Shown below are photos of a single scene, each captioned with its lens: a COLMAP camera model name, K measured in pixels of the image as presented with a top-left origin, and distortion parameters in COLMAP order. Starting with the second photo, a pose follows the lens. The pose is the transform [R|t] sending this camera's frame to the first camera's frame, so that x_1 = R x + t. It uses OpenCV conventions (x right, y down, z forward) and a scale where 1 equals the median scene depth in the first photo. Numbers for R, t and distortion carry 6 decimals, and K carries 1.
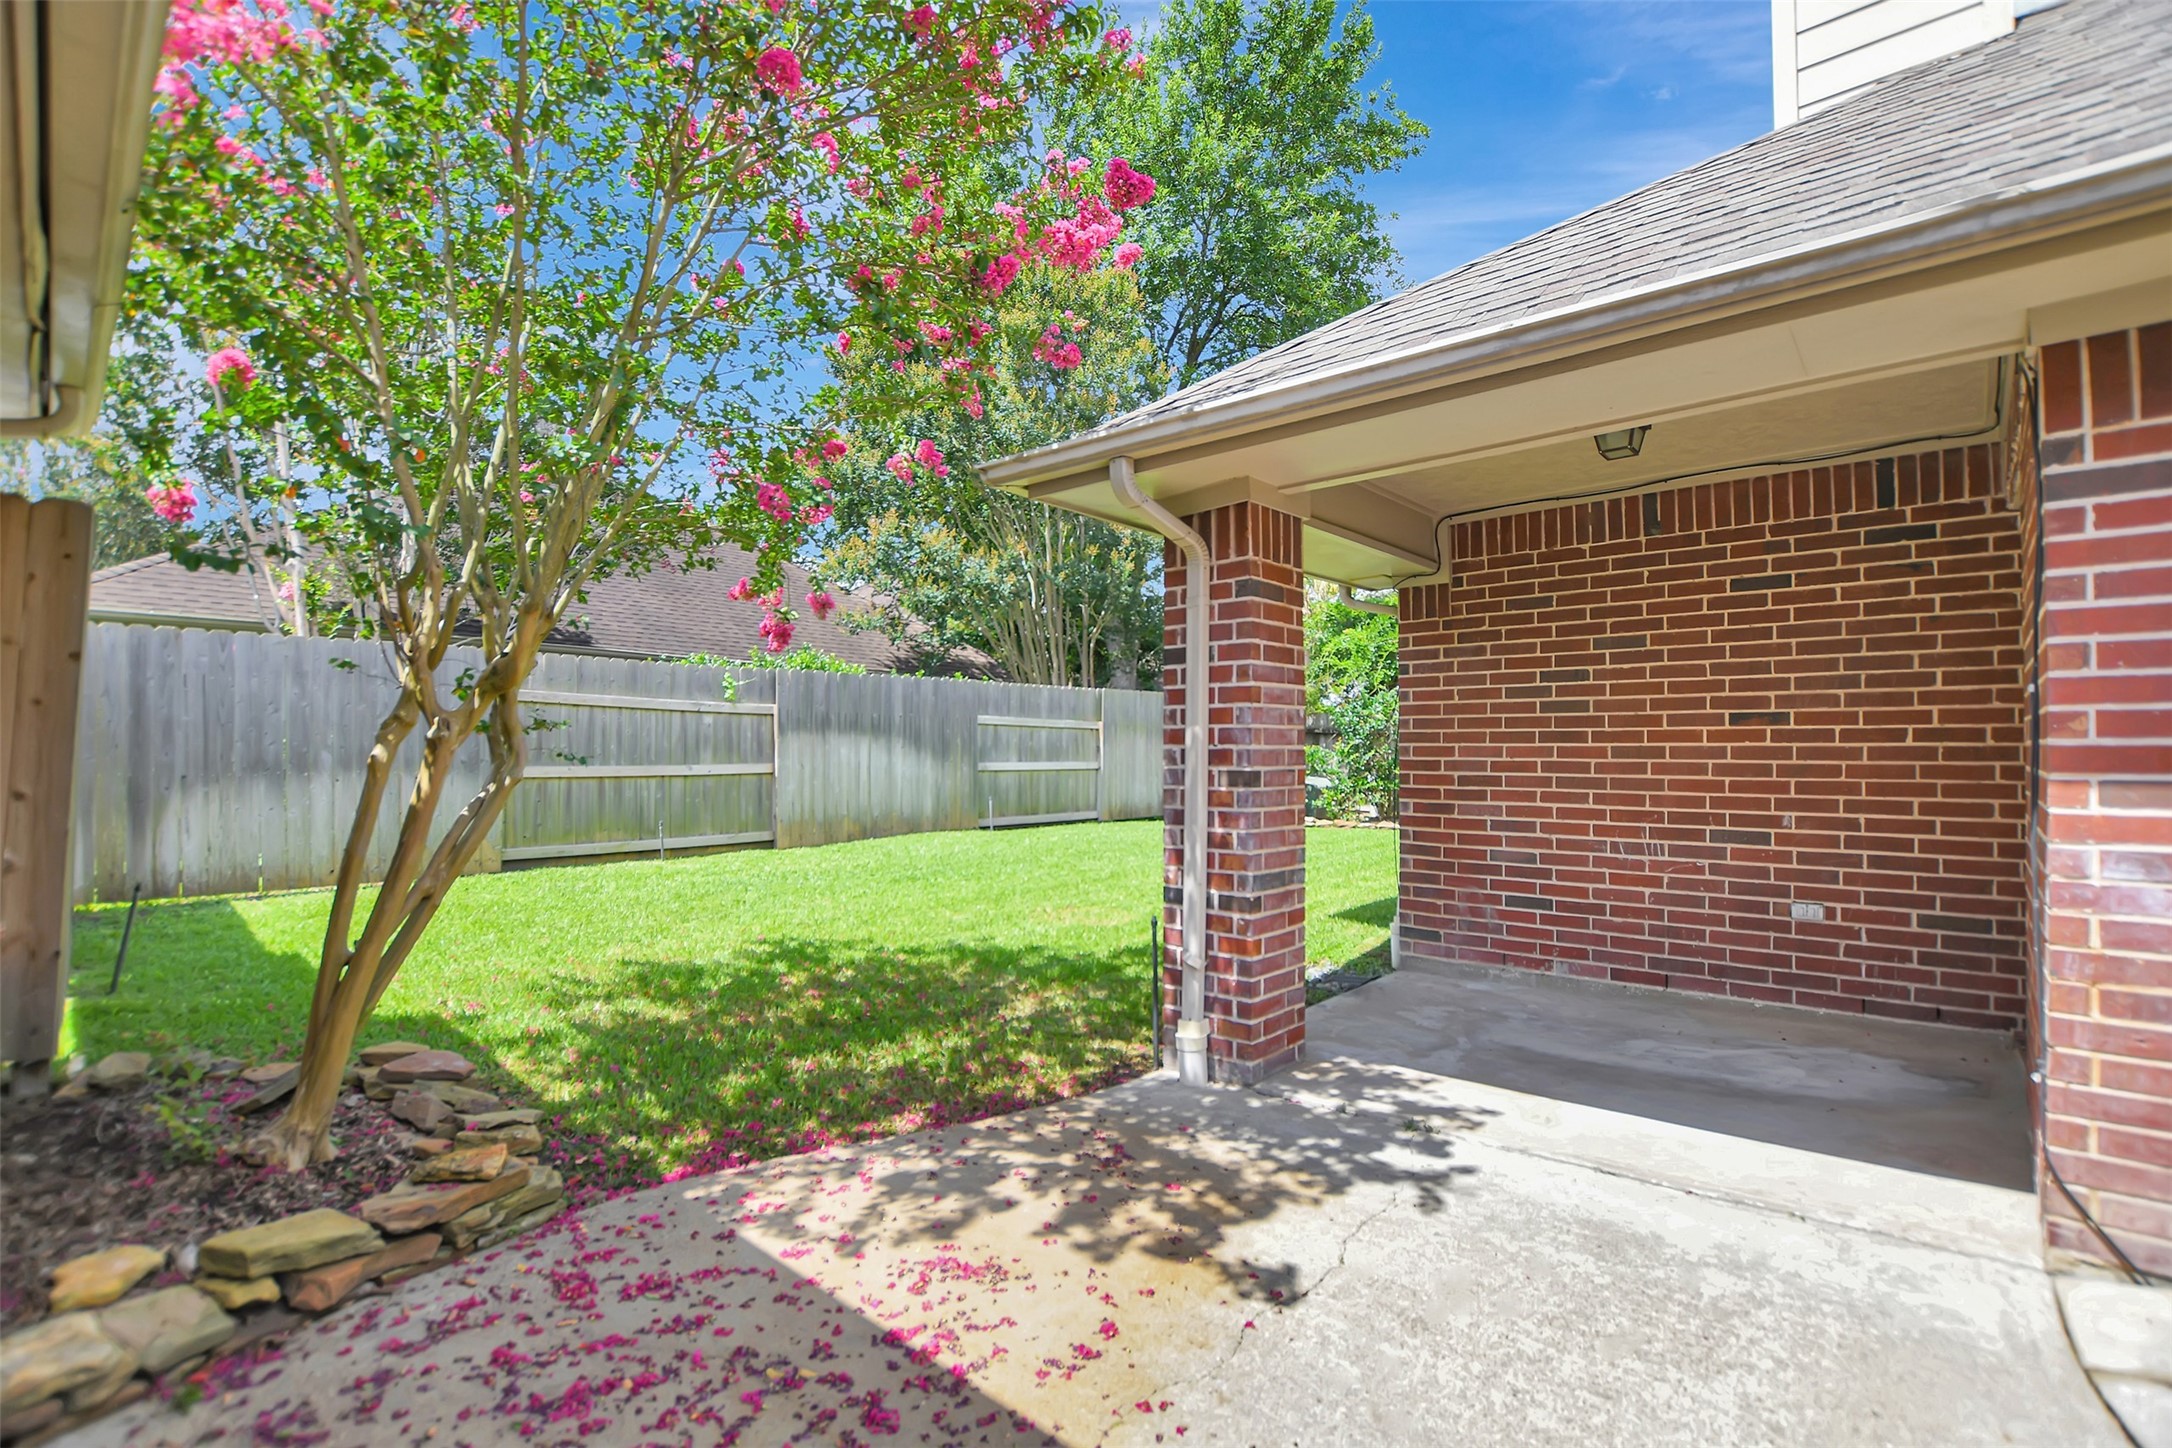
lens RADIAL K [[948.1, 0, 1093.8], [0, 948.1, 712.8], [0, 0, 1]] dist [-0.031657, 0.000005]
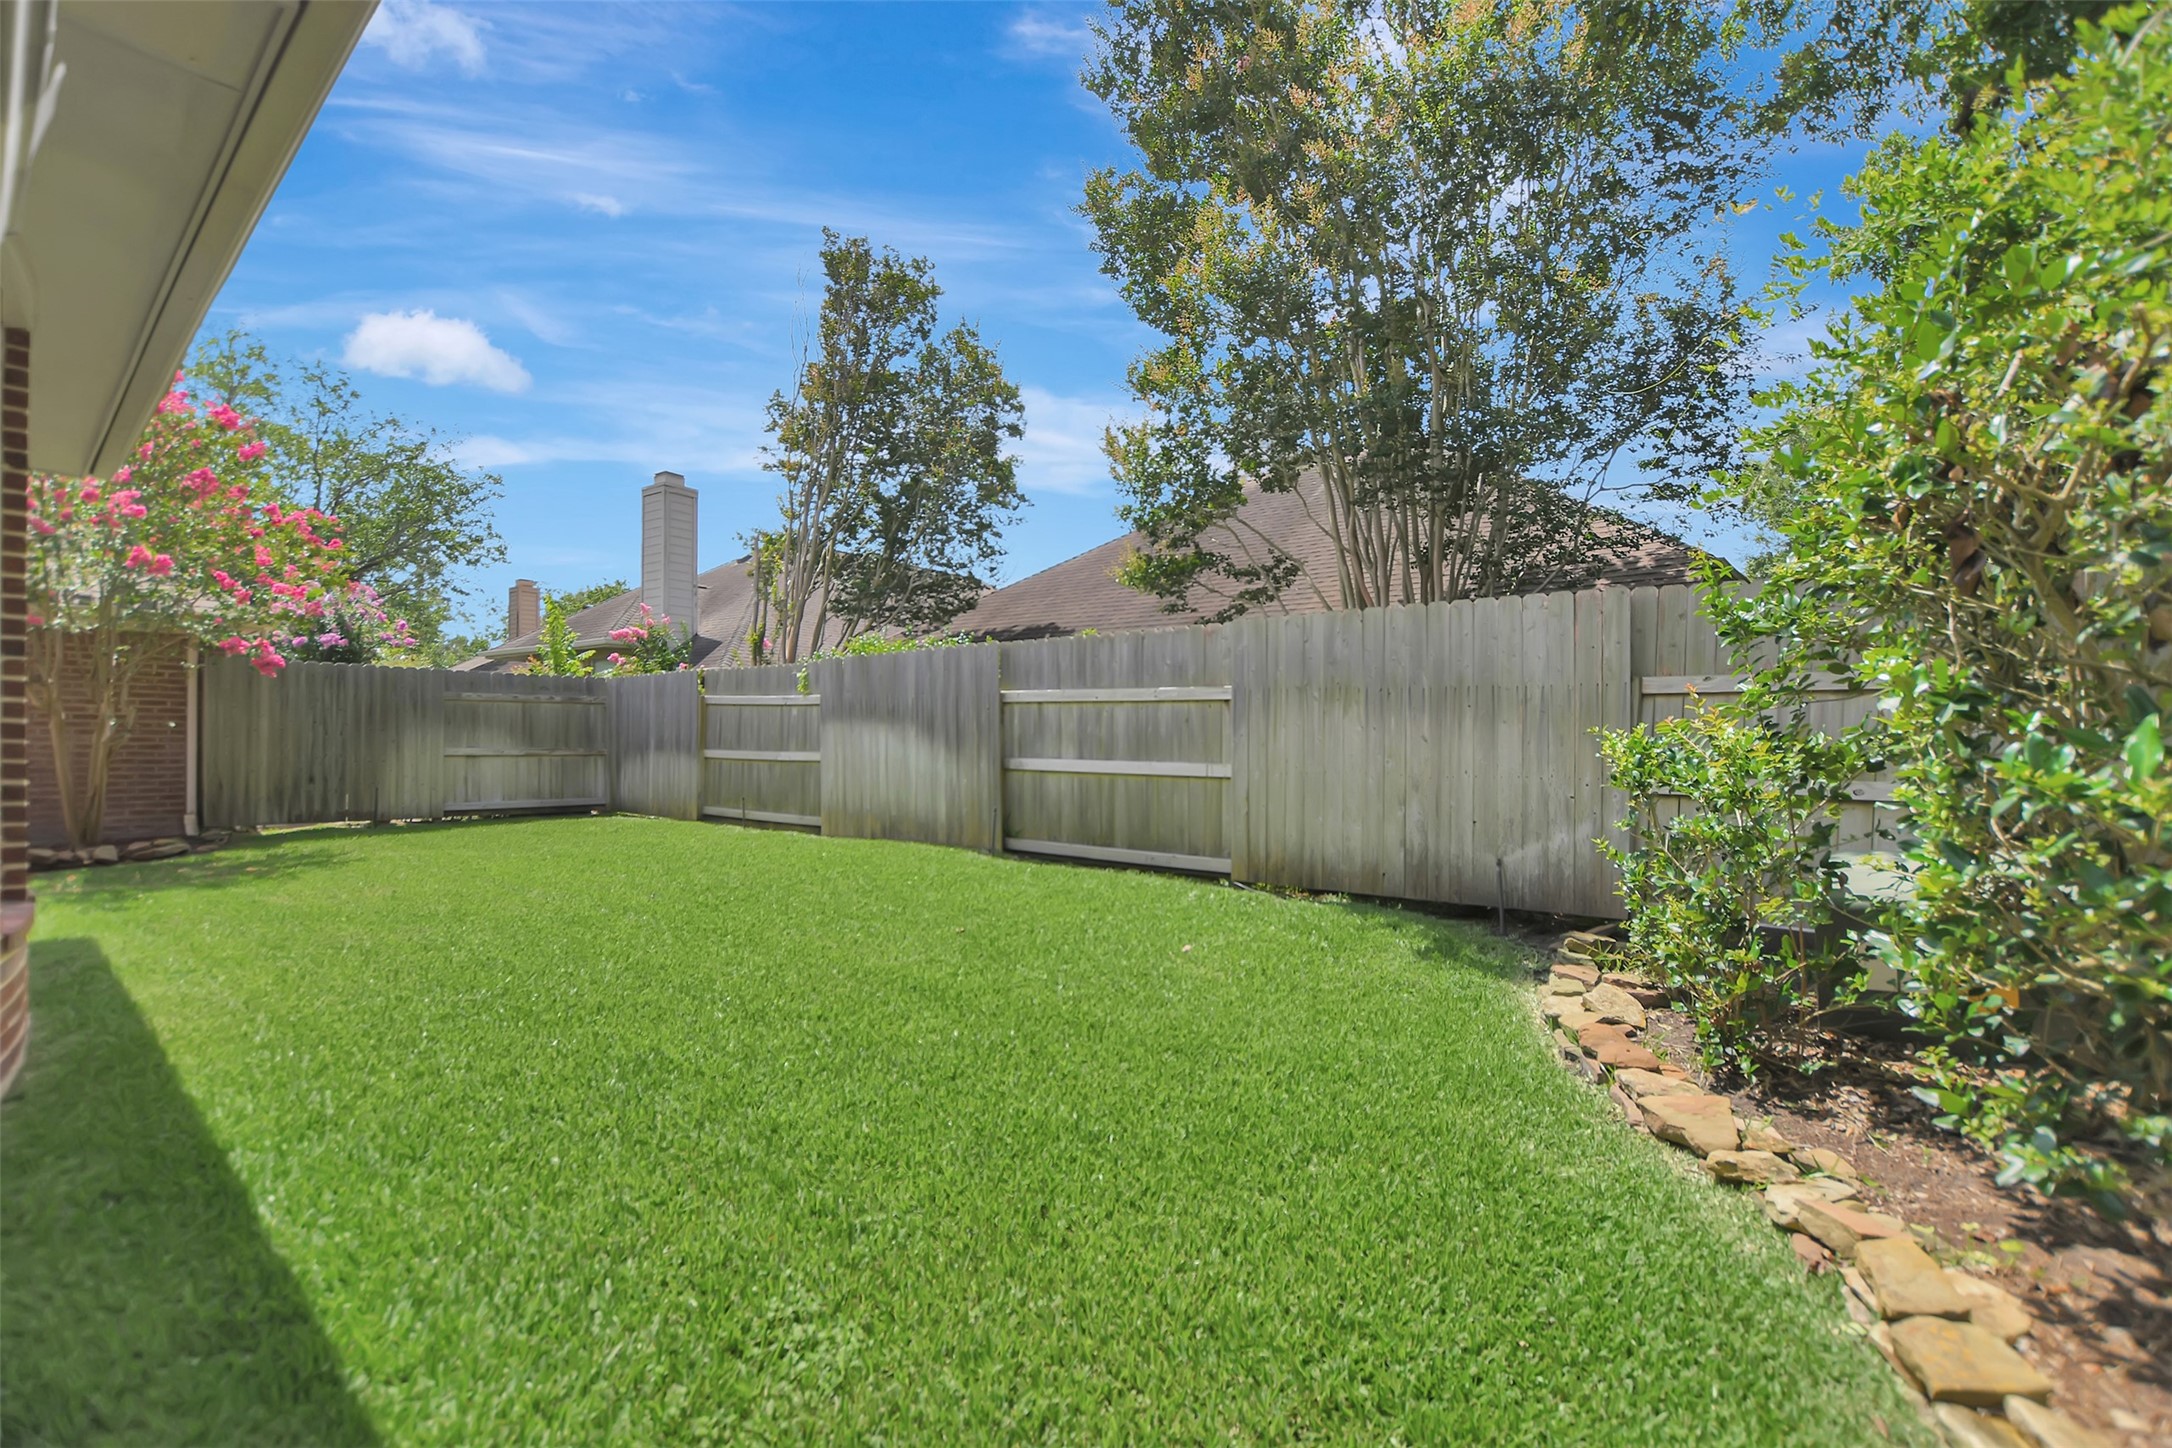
lens RADIAL K [[963.8, 0, 1076.6], [0, 963.8, 742.2], [0, 0, 1]] dist [-0.027284, 0.000737]
pose [[0.018292, -0.003145, -0.999828, 0.881519], [0.028892, 0.999579, -0.002615, 0.067108], [0.999415, -0.028840, 0.018376, 1.566490]]
